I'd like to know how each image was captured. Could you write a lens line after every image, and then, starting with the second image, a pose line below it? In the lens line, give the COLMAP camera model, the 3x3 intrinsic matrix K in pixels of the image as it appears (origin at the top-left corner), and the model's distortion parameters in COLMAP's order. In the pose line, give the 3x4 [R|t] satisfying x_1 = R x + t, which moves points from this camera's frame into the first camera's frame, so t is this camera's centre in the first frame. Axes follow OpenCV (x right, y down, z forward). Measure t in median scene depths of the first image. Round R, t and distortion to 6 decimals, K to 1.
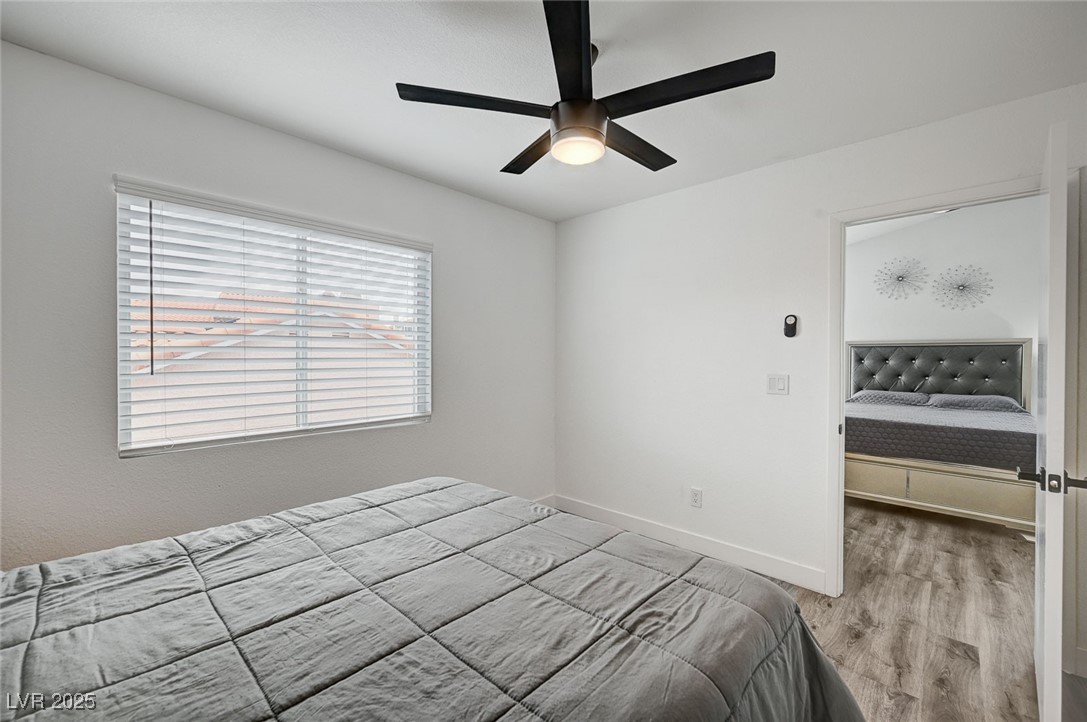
lens RADIAL K [[447.9, 0, 544.9], [0, 447.9, 361.0], [0, 0, 1]] dist [-0.000742, 0.000036]
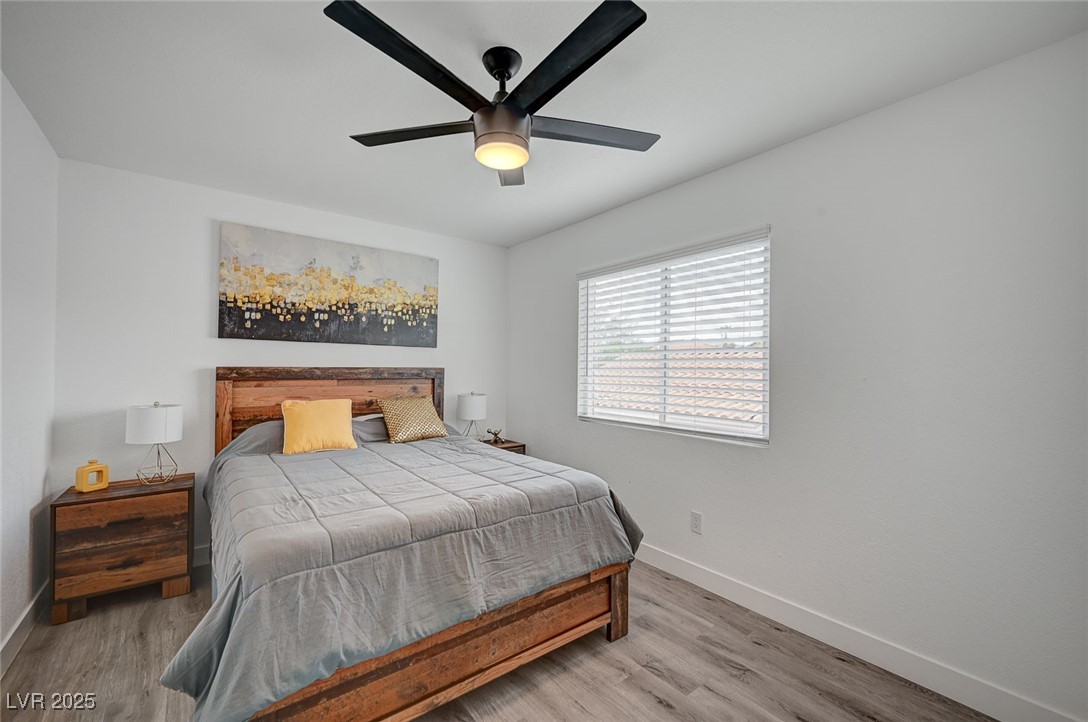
lens RADIAL K [[448.3, 0, 548.5], [0, 448.3, 361.6], [0, 0, 1]] dist [-0.000742, 0.000036]
pose [[-0.151143, -0.010777, -0.988453, 0.951834], [-0.018924, 0.999789, -0.008007, -0.012195], [0.988331, 0.017496, -0.151315, 1.145088]]
